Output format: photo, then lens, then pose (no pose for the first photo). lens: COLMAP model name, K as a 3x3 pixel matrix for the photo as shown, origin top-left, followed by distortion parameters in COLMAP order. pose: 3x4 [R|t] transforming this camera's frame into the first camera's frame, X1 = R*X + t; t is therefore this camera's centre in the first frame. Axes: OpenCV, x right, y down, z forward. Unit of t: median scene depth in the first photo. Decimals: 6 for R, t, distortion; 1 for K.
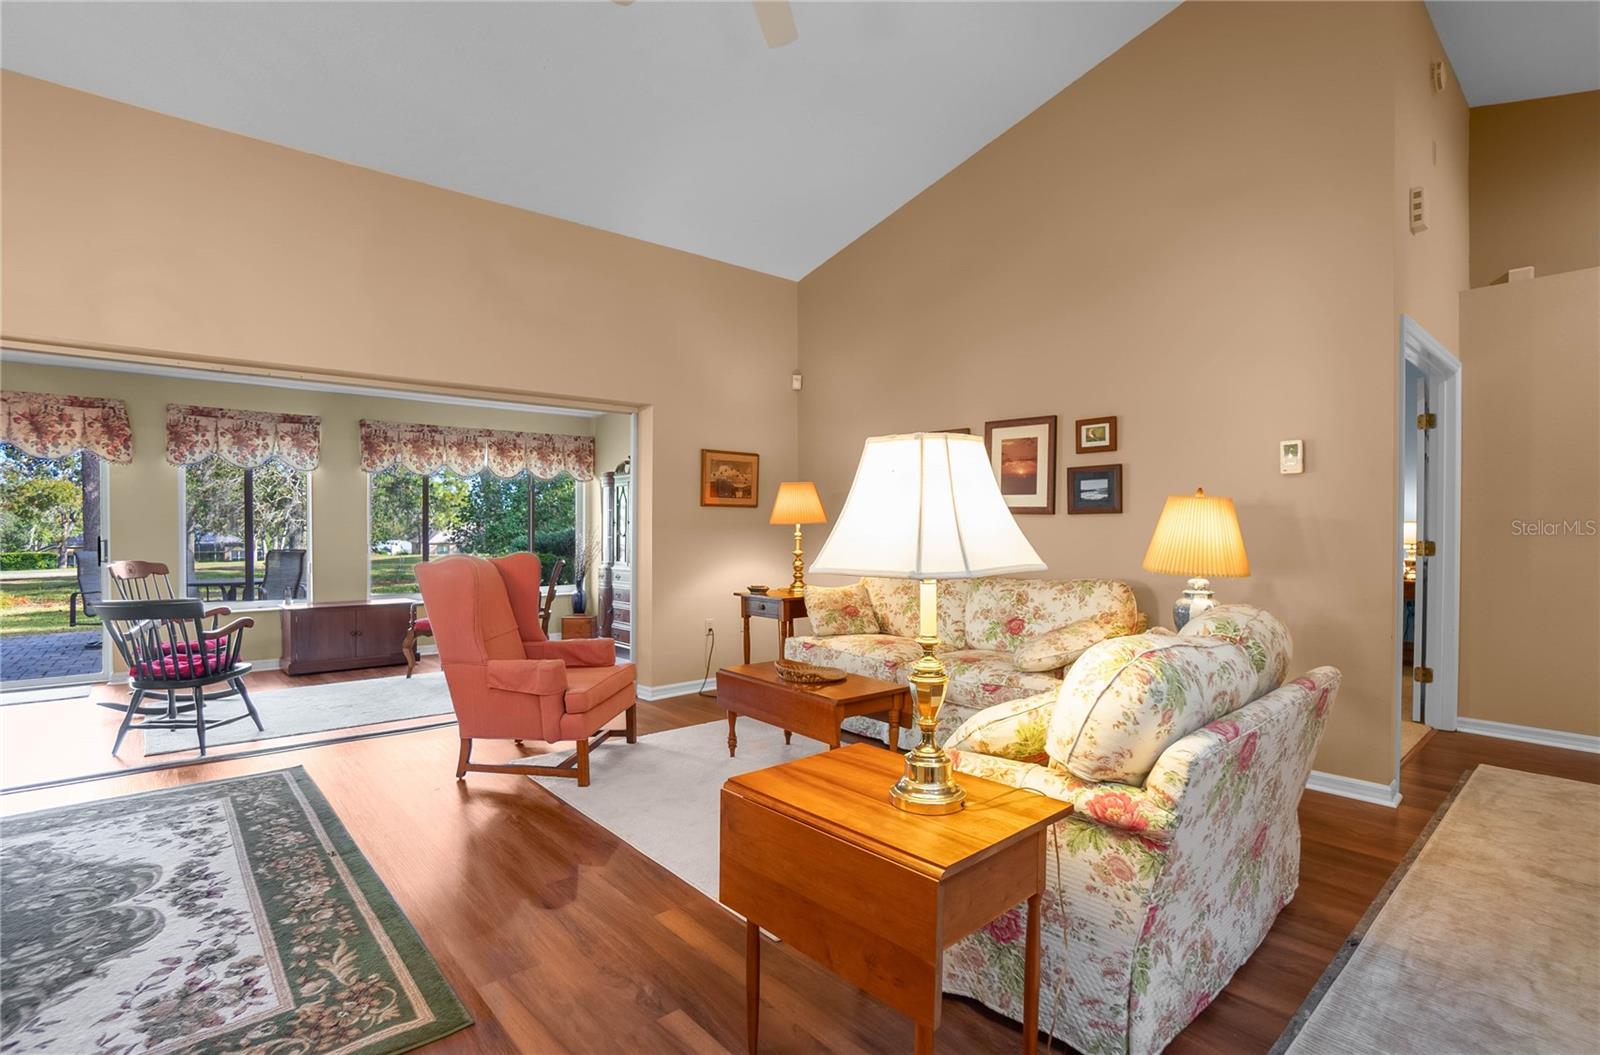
lens RADIAL K [[767.5, 0, 812.3], [0, 767.5, 524.3], [0, 0, 1]] dist [-0.061120, 0.024637]
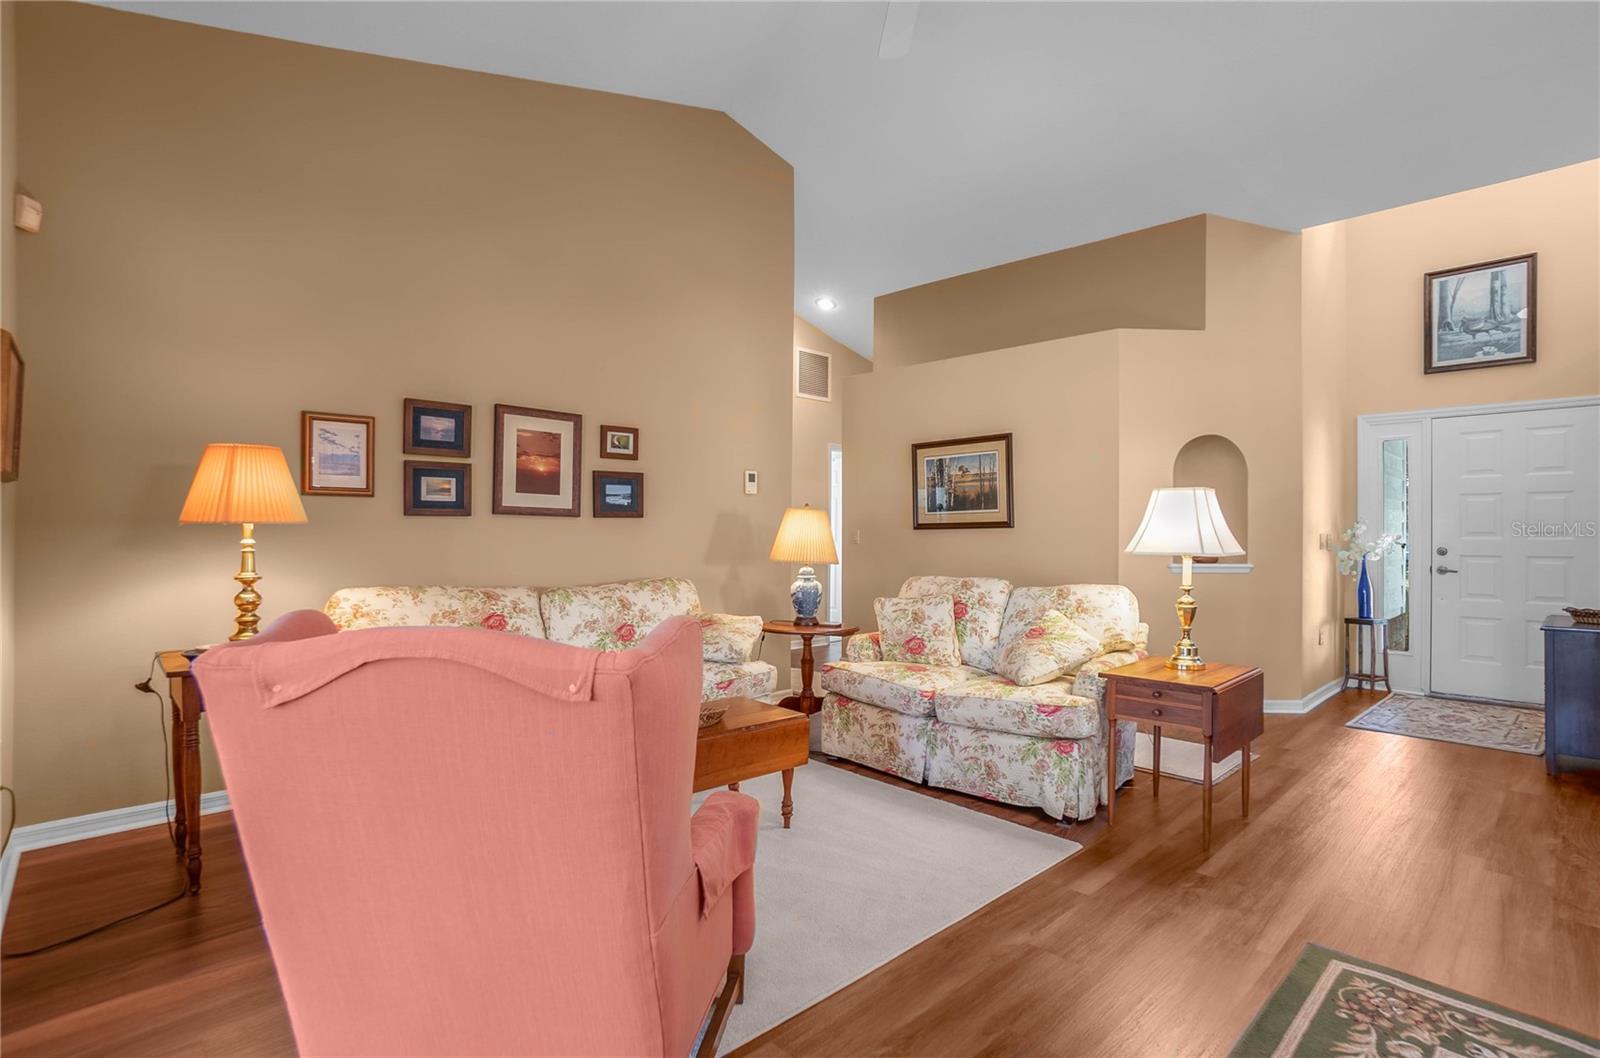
lens RADIAL K [[767.3, 0, 790.2], [0, 767.3, 529.5], [0, 0, 1]] dist [-0.069684, 0.024553]
pose [[-0.019299, 0.002715, 0.999810, -0.679049], [-0.006372, 0.999976, -0.002838, 0.003858], [-0.999793, -0.006425, -0.019282, 0.777755]]
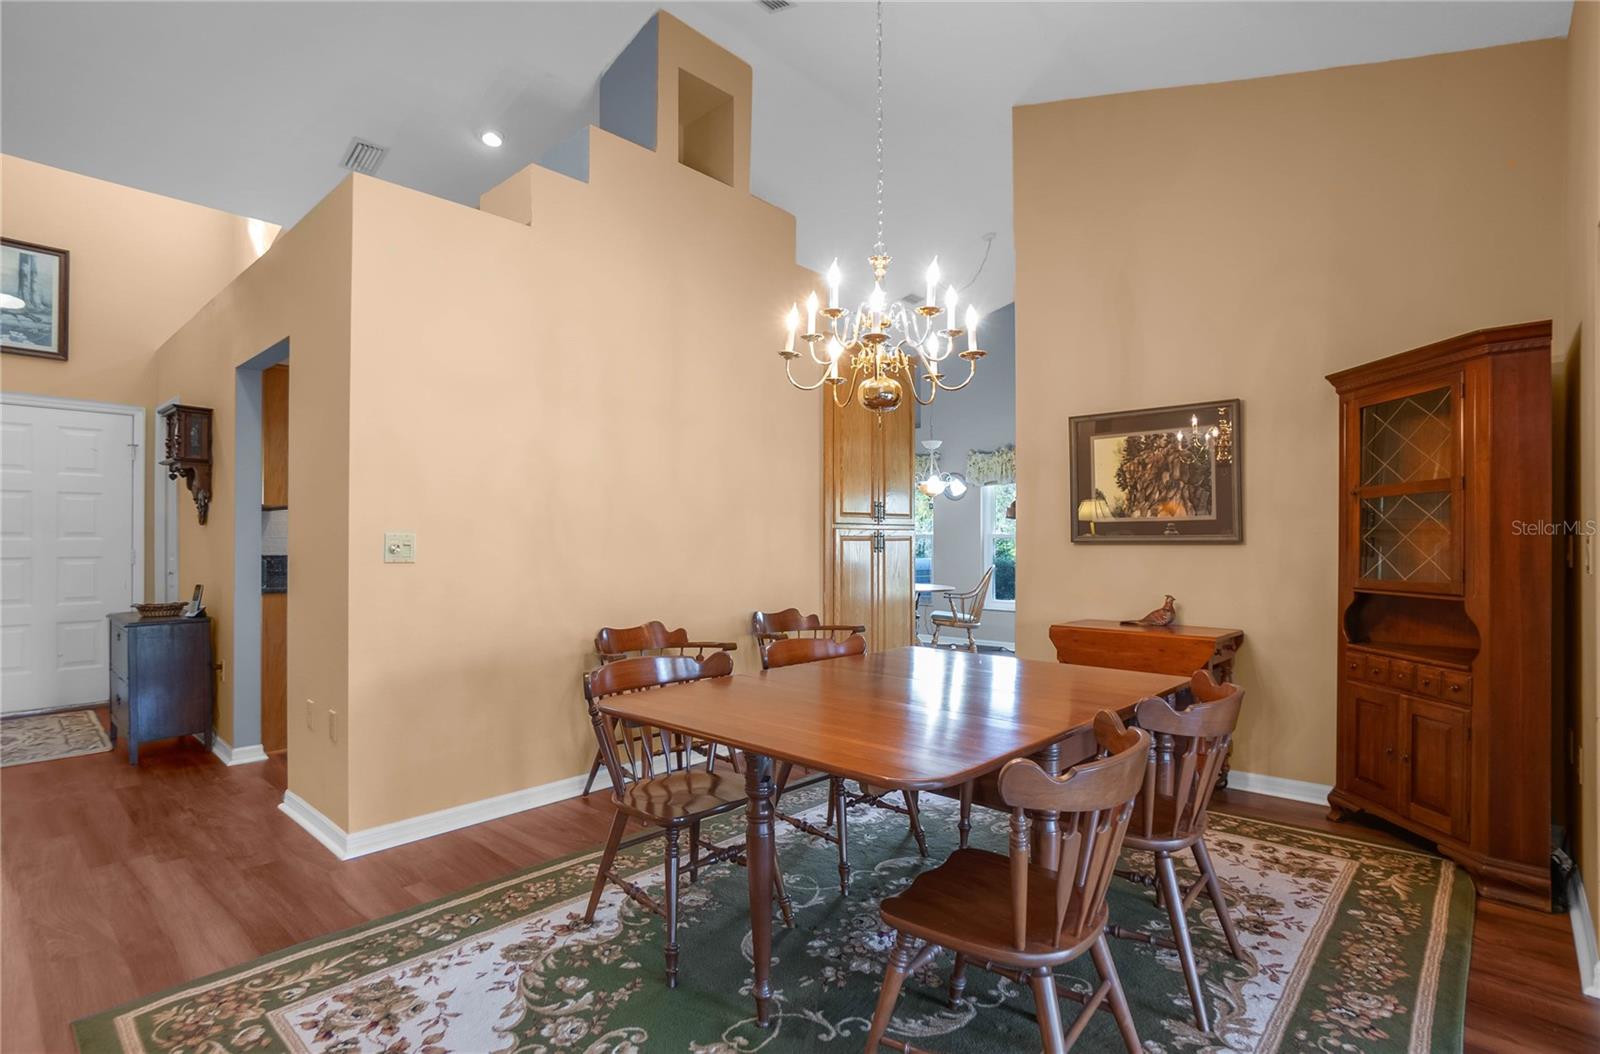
lens RADIAL K [[781.4, 0, 795.1], [0, 781.4, 543.9], [0, 0, 1]] dist [-0.049712, 0.025245]
pose [[-0.994479, -0.005765, -0.104776, -0.551447], [-0.006267, 0.999970, 0.004459, 0.001777], [0.104747, 0.005091, -0.994486, 0.890824]]
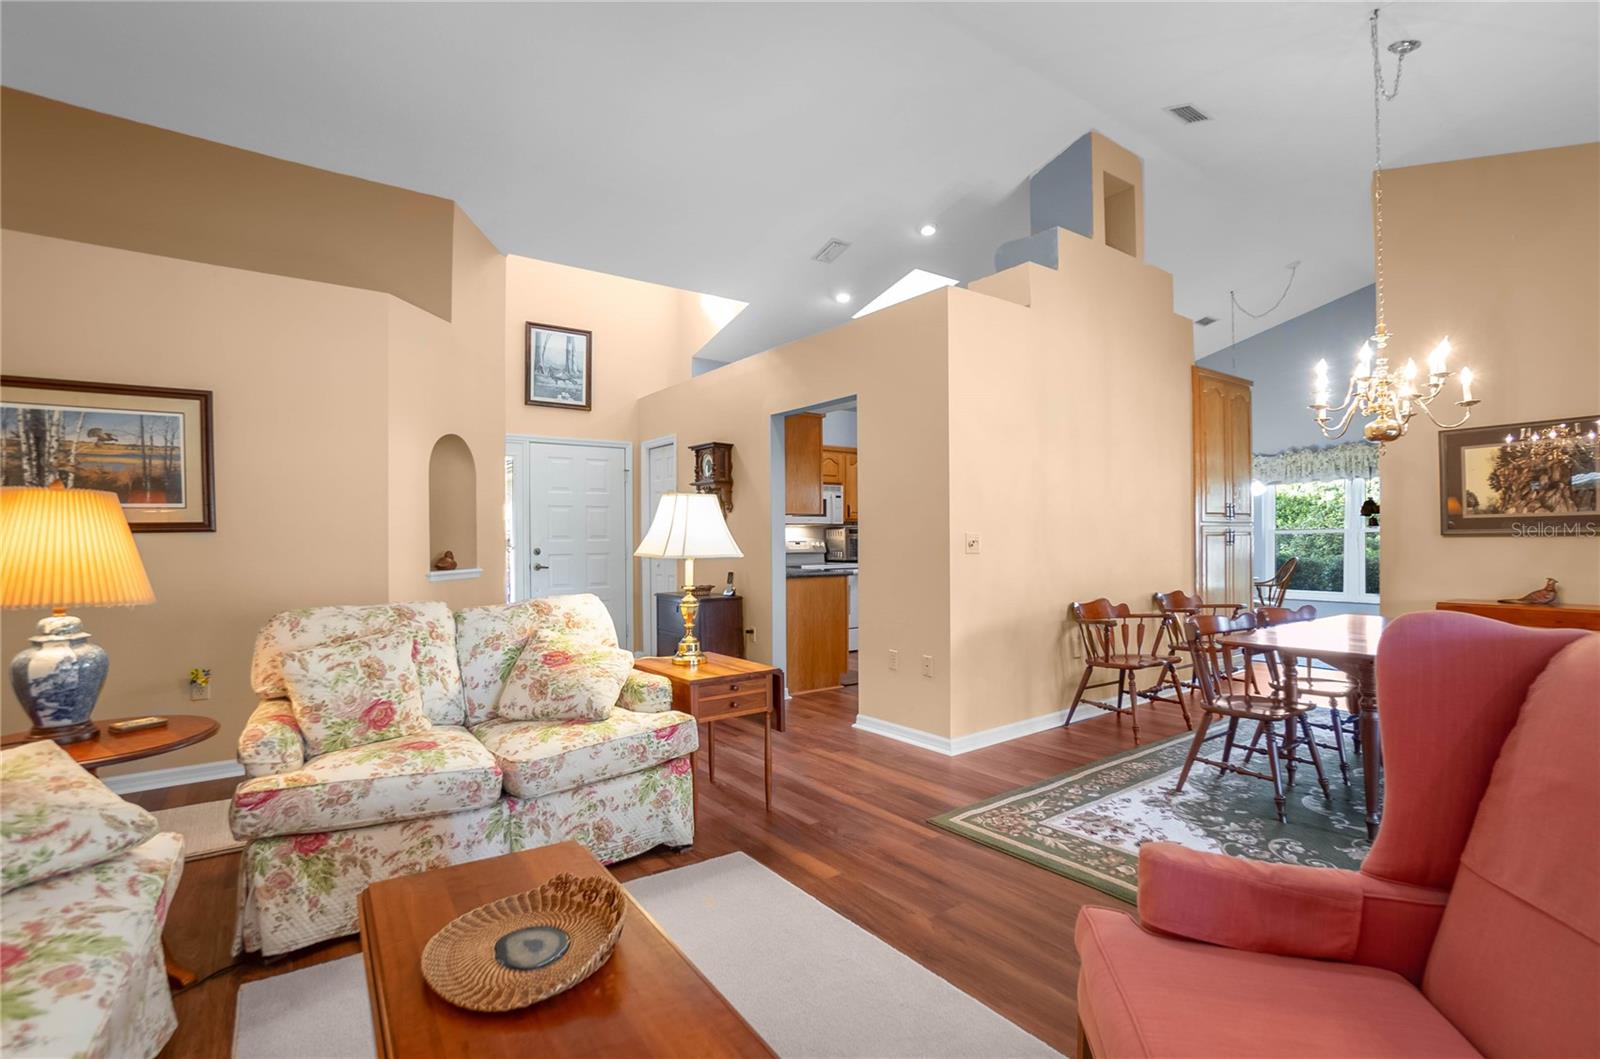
lens RADIAL K [[750.7, 0, 810.2], [0, 750.7, 541.6], [0, 0, 1]] dist [-0.066337, 0.034543]
pose [[-0.995626, 0.002782, 0.093388, -0.145579], [0.003176, 0.999987, 0.004078, 0.004471], [-0.093375, 0.004357, -0.995621, 1.145986]]
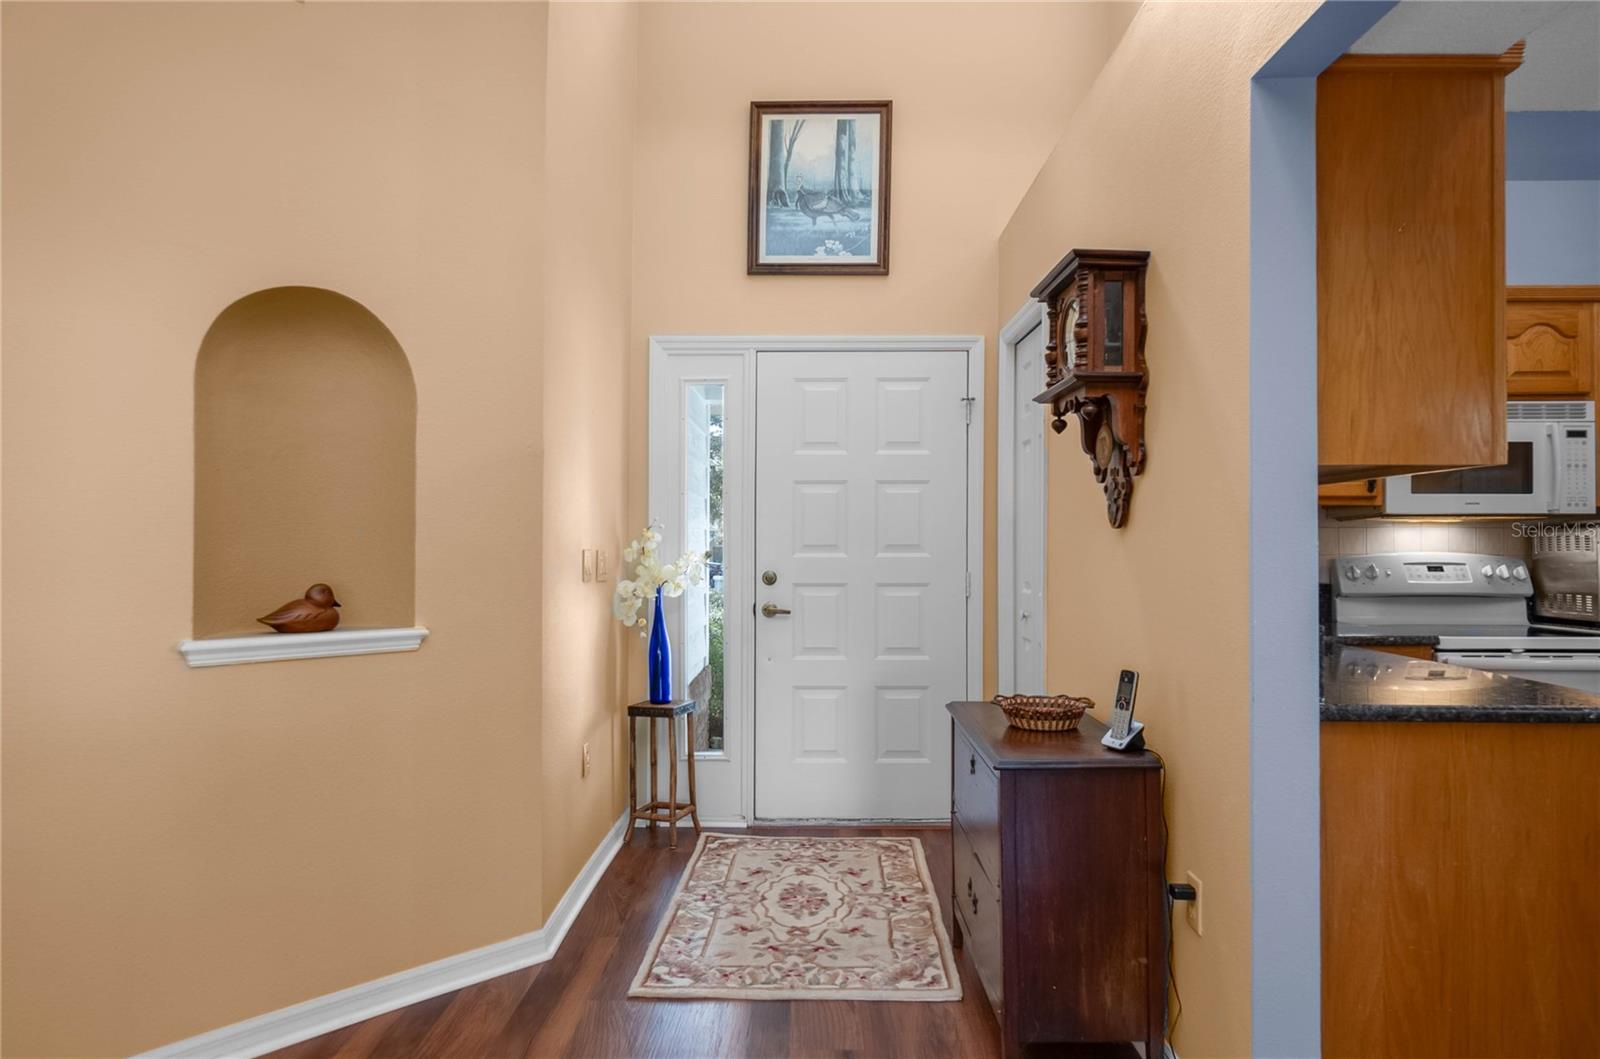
lens RADIAL K [[945.5, 0, 800.0], [0, 945.5, 529.5], [0, 0, 1]] dist [-0.010157, -0.000408]
pose [[-0.737956, 0.006232, 0.674820, -0.091804], [-0.004939, 0.999881, -0.014634, -0.004293], [-0.674830, -0.014132, -0.737838, 0.310090]]
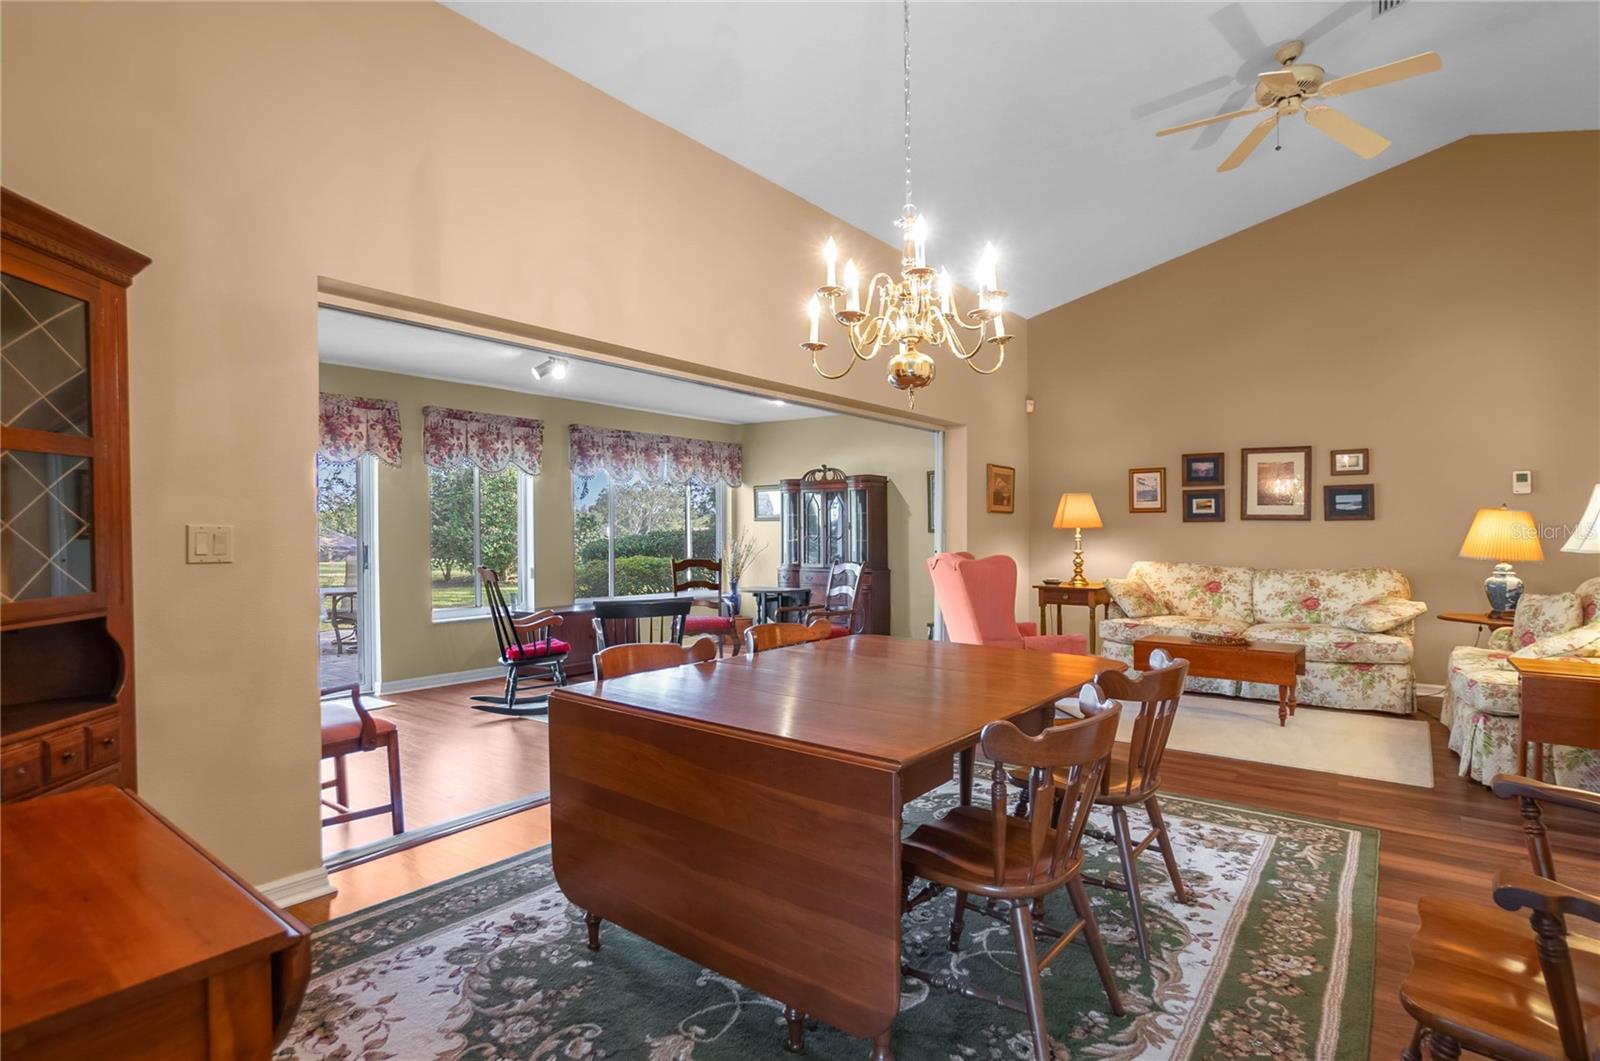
lens RADIAL K [[805.0, 0, 798.2], [0, 805.0, 538.5], [0, 0, 1]] dist [-0.037708, 0.000652]
pose [[0.981874, -0.003468, 0.189505, -0.852525], [0.000932, 0.999909, 0.013471, -0.001201], [-0.189535, -0.013050, 0.981787, -0.189931]]
